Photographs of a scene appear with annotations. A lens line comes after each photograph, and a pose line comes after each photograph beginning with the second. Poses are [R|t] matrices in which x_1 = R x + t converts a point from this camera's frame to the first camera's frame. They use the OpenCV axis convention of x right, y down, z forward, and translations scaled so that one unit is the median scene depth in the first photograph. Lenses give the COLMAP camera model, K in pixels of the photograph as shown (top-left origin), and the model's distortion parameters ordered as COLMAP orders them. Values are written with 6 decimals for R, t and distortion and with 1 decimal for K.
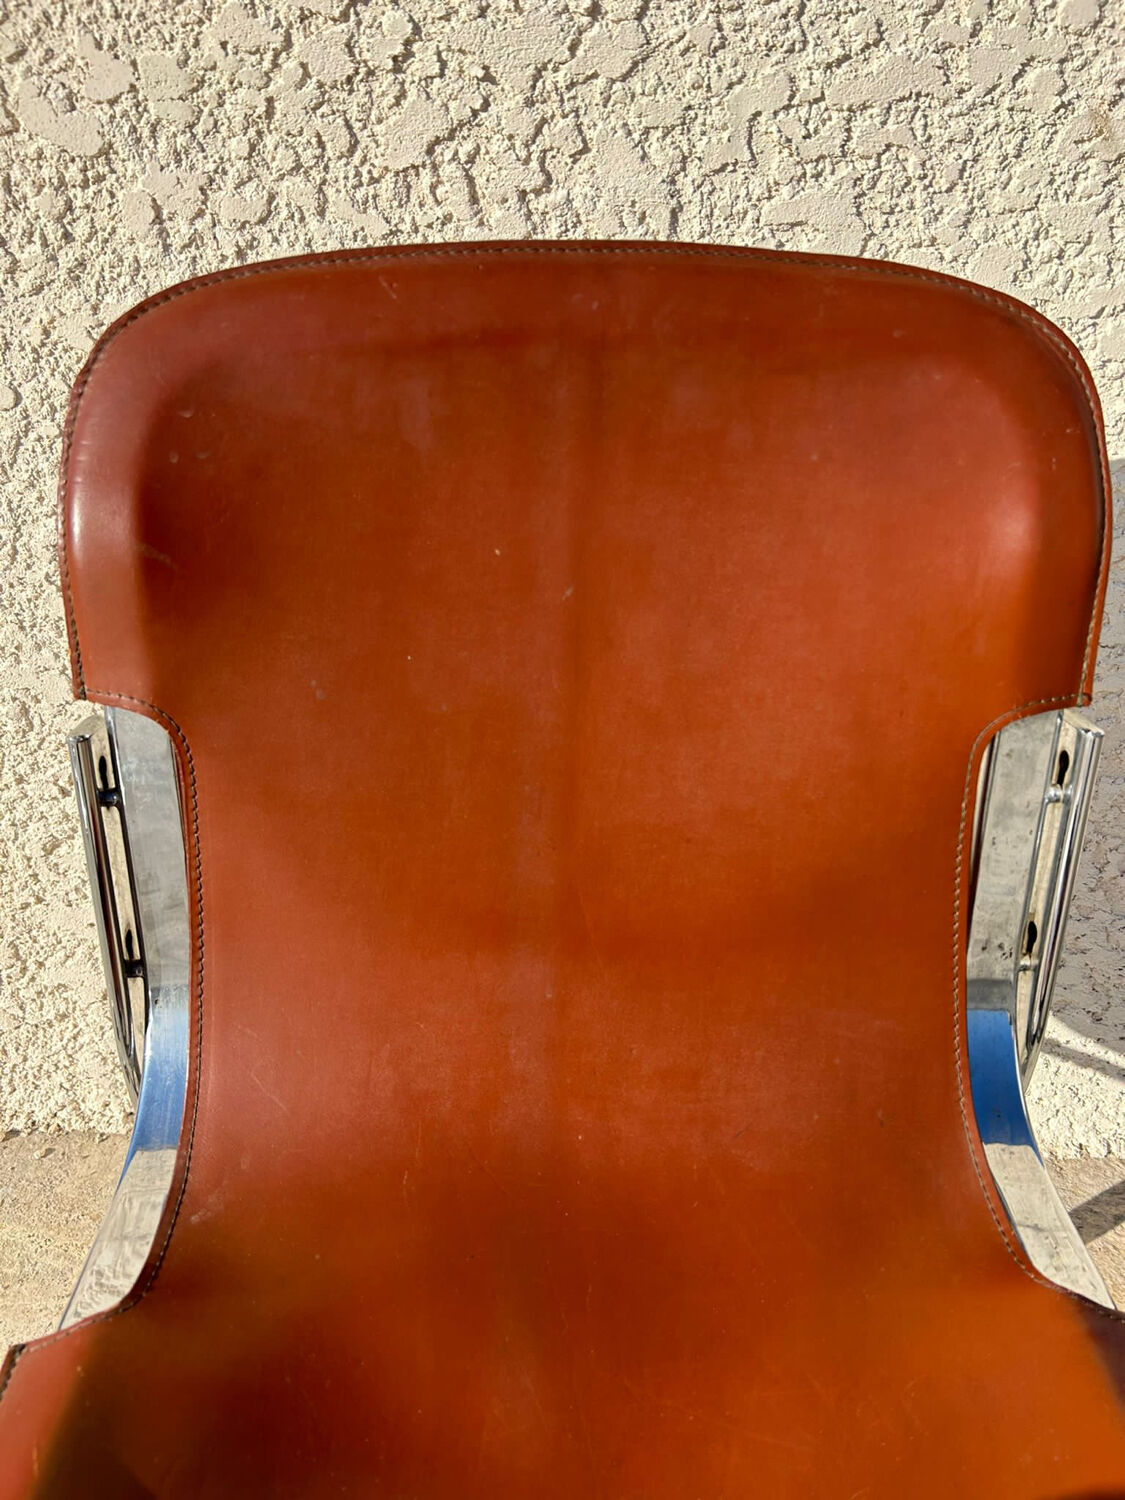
lens RADIAL K [[1135.6, 0, 548.4], [0, 1135.6, 755.6], [0, 0, 1]] dist [0.039101, -0.048946]
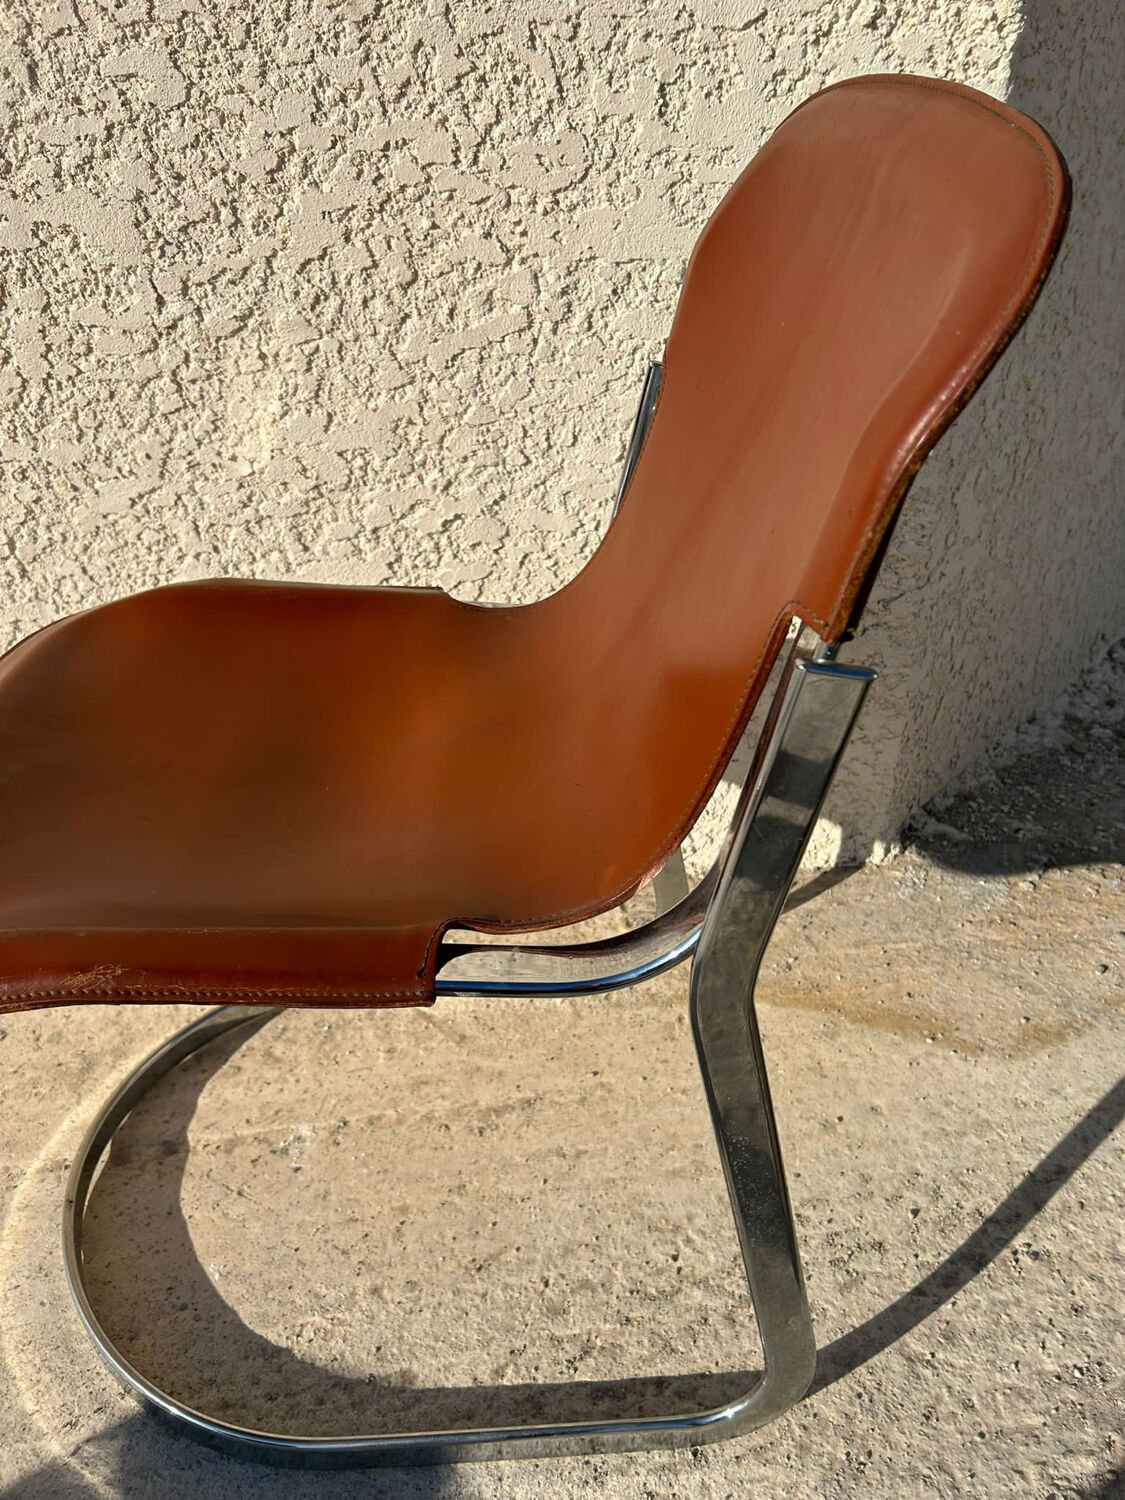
lens RADIAL K [[1135.6, 0, 554.5], [0, 1135.6, 746.5], [0, 0, 1]] dist [0.039101, -0.048946]
pose [[0.996052, -0.052090, 0.071885, 0.569772], [0.050172, 0.998342, 0.028229, 0.276954], [-0.073236, -0.024511, 0.997013, -0.335483]]
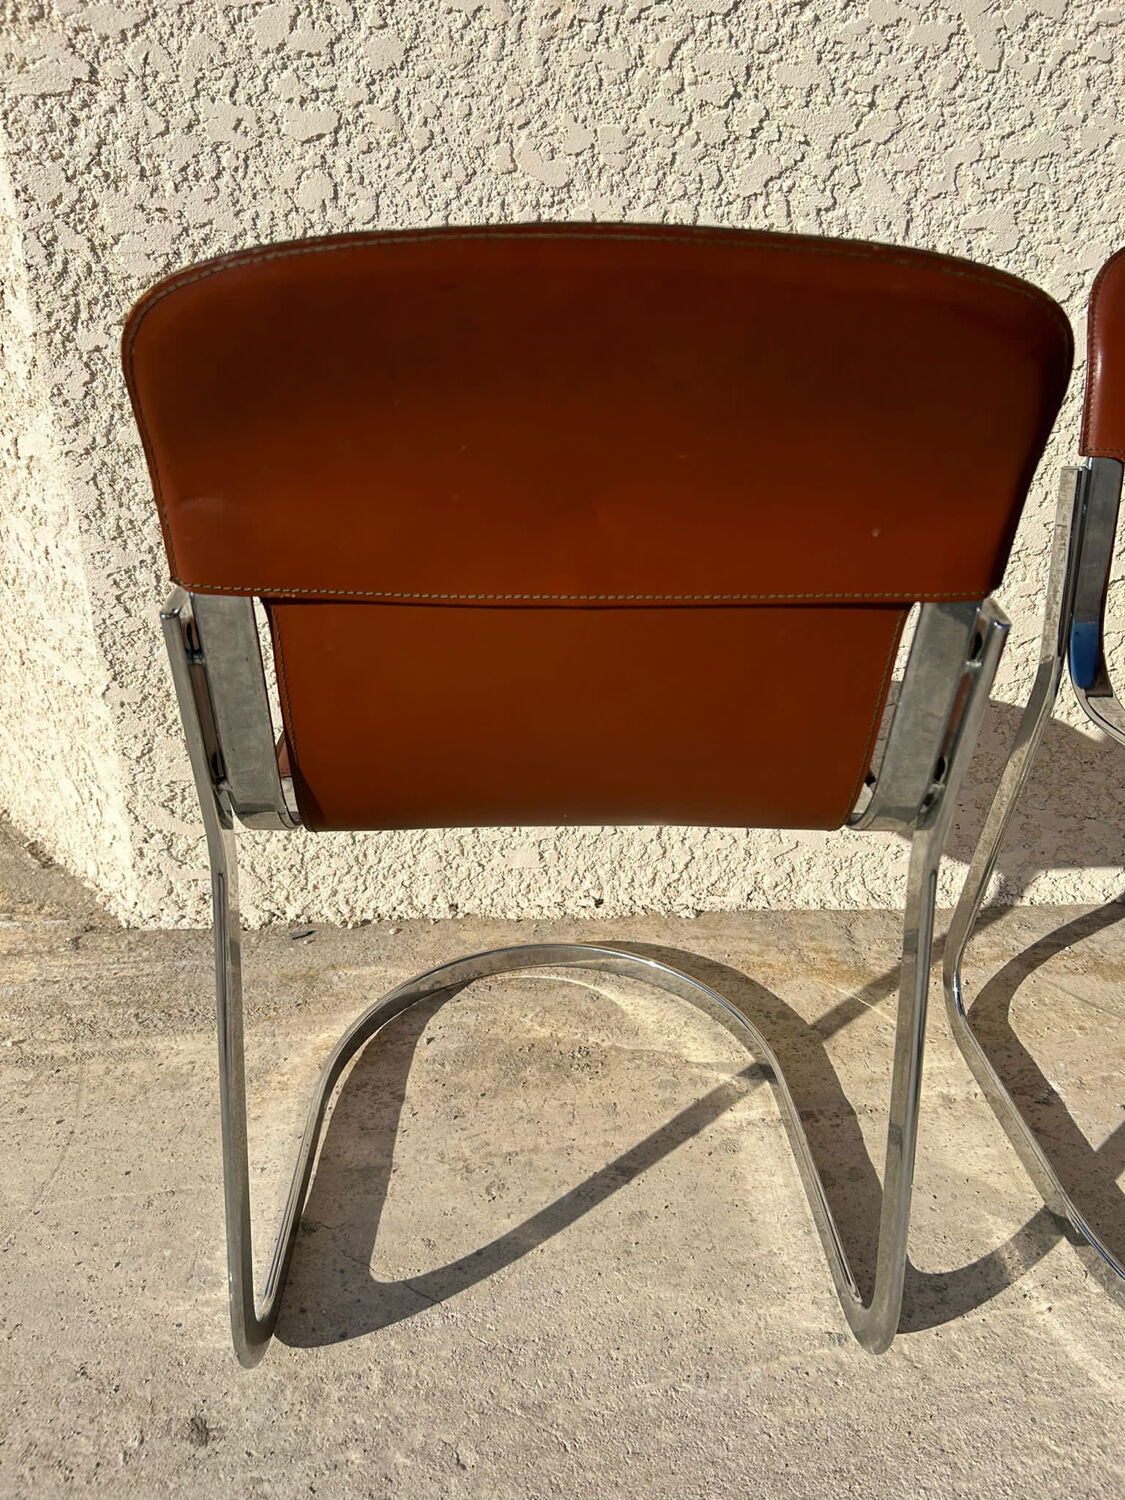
lens RADIAL K [[1135.6, 0, 561.7], [0, 1135.6, 760.2], [0, 0, 1]] dist [0.039101, -0.048946]
pose [[0.995851, -0.033294, 0.084687, -0.565251], [0.040171, 0.995917, -0.080838, 0.421266], [-0.081650, 0.083905, 0.993123, -0.548113]]
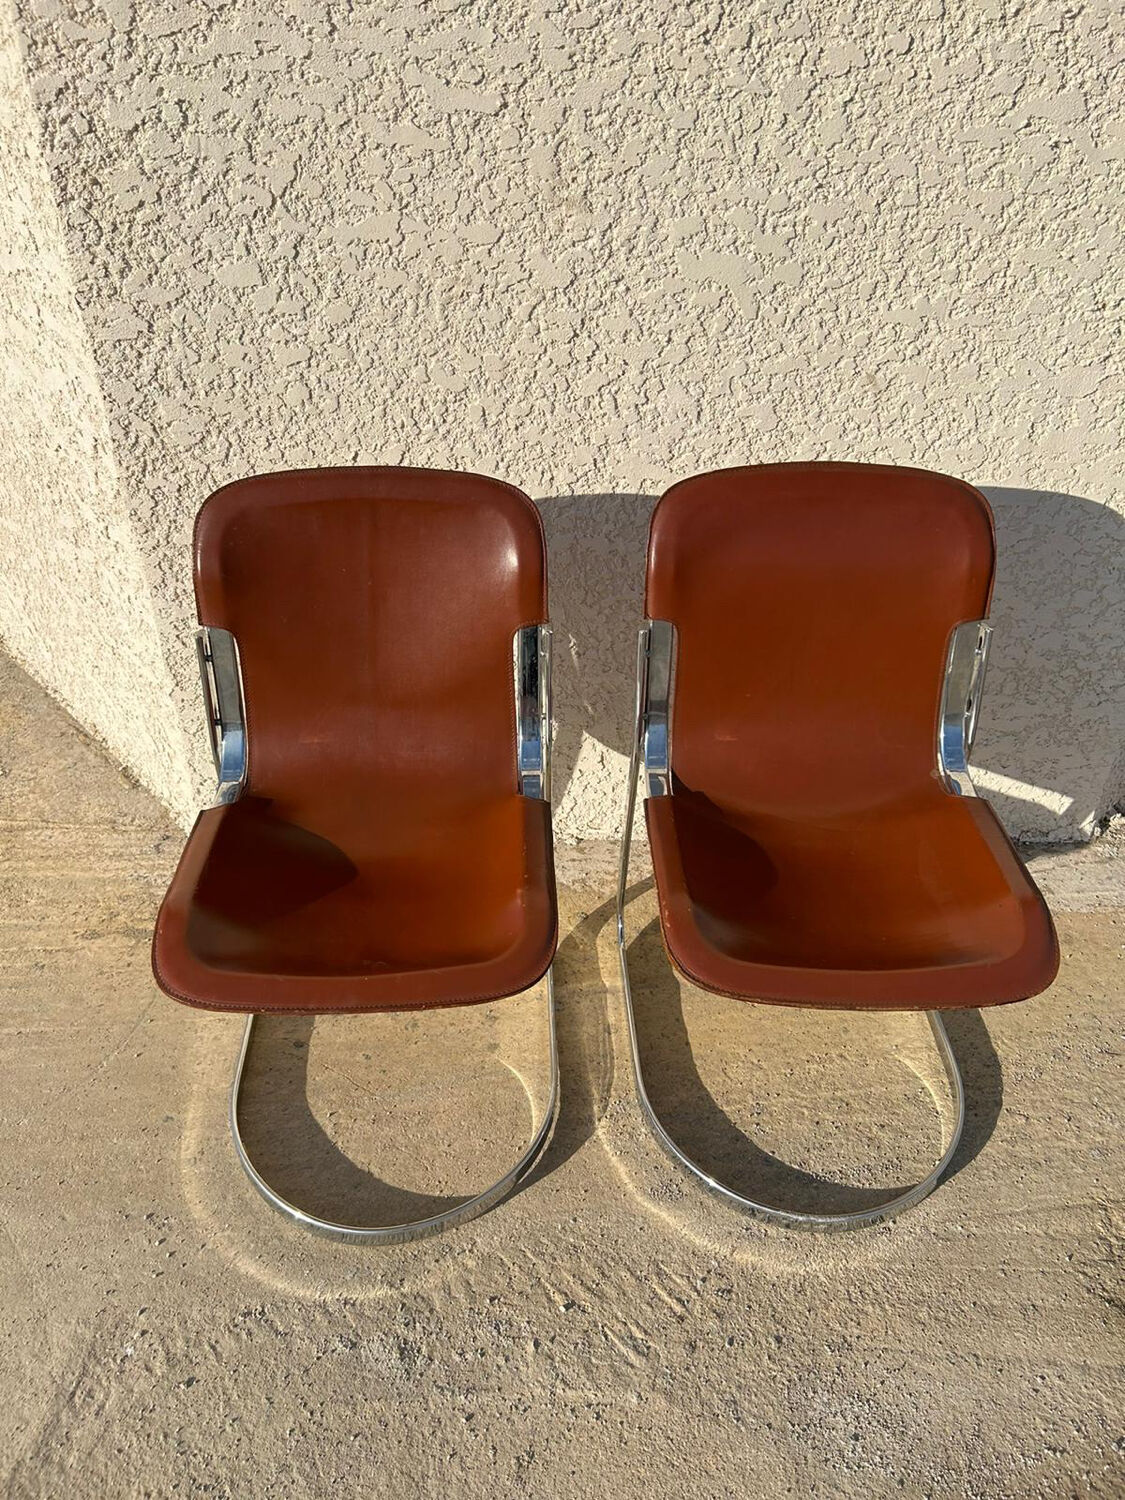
lens RADIAL K [[1135.6, 0, 554.7], [0, 1135.6, 746.9], [0, 0, 1]] dist [0.039101, -0.048946]
pose [[0.999697, -0.012924, 0.020959, -0.259845], [0.011150, 0.996517, 0.082646, 0.028864], [-0.021954, -0.082387, 0.996359, -1.482455]]
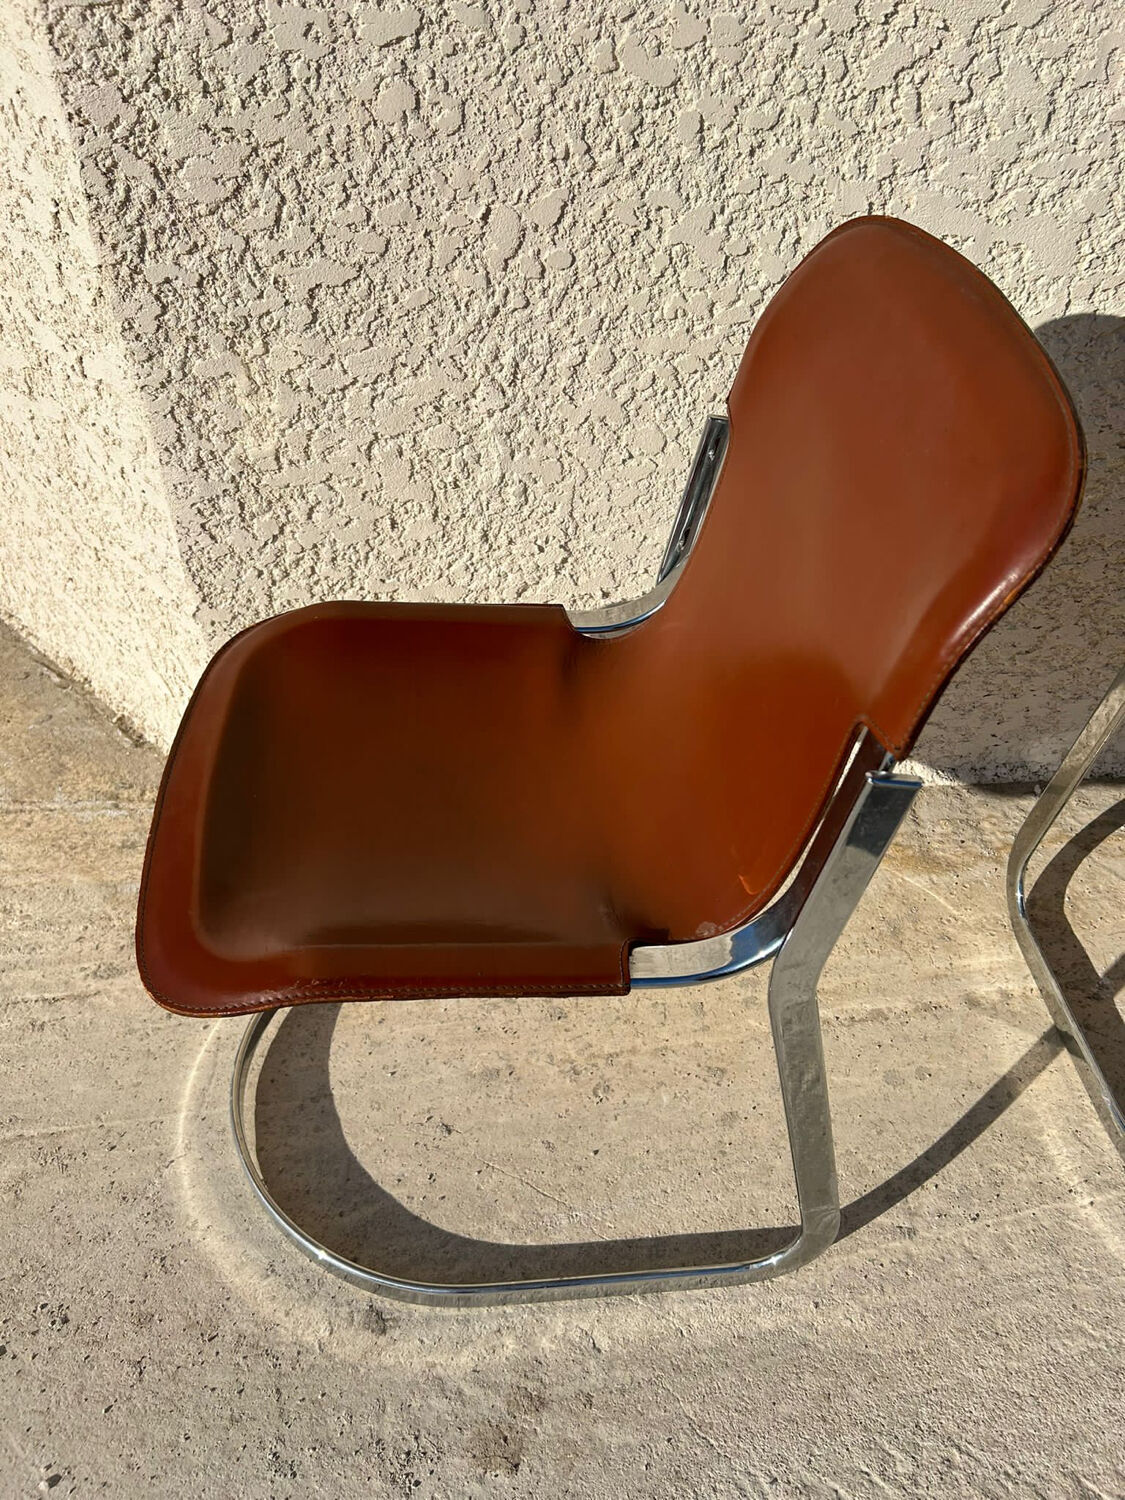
lens RADIAL K [[1135.6, 0, 550.8], [0, 1135.6, 754.9], [0, 0, 1]] dist [0.039101, -0.048946]
pose [[0.996220, -0.065241, 0.057347, -0.689133], [0.053962, 0.982190, 0.179973, 0.041351], [-0.068067, -0.176199, 0.981998, -0.574319]]
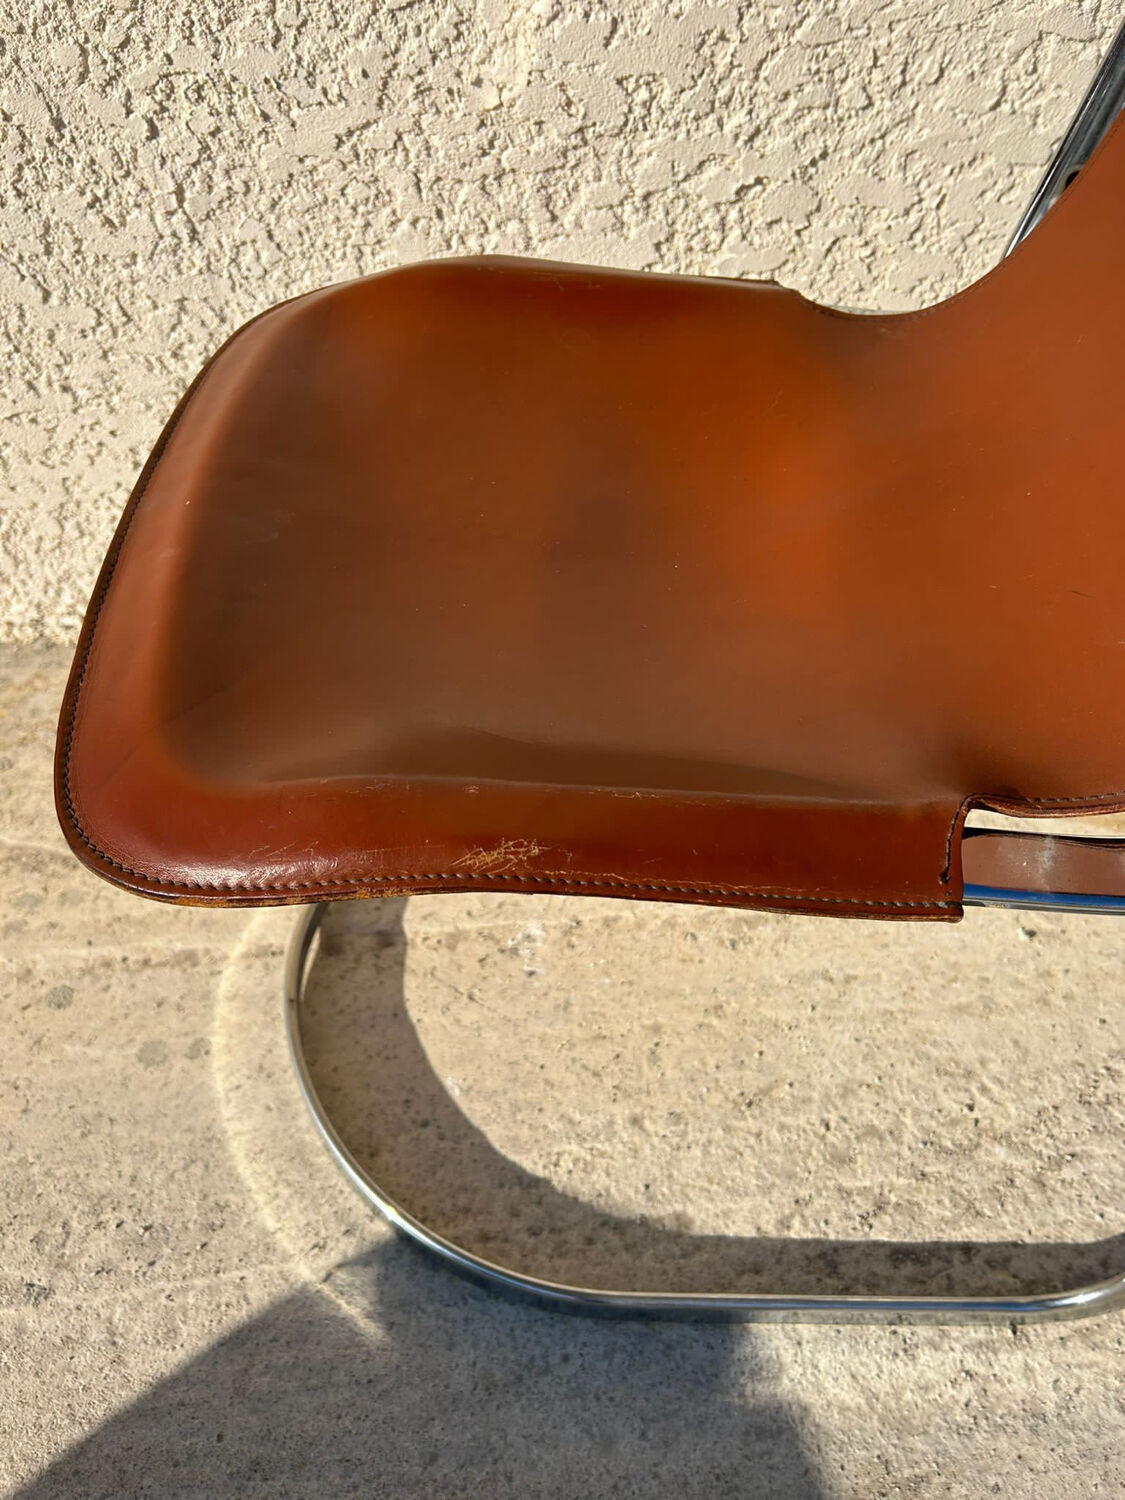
lens RADIAL K [[1135.6, 0, 552.7], [0, 1135.6, 745.2], [0, 0, 1]] dist [0.039101, -0.048946]
pose [[0.999552, -0.005454, 0.029423, 0.306939], [-0.002731, 0.962520, 0.271197, 0.239274], [-0.029800, -0.271156, 0.962074, -0.043844]]
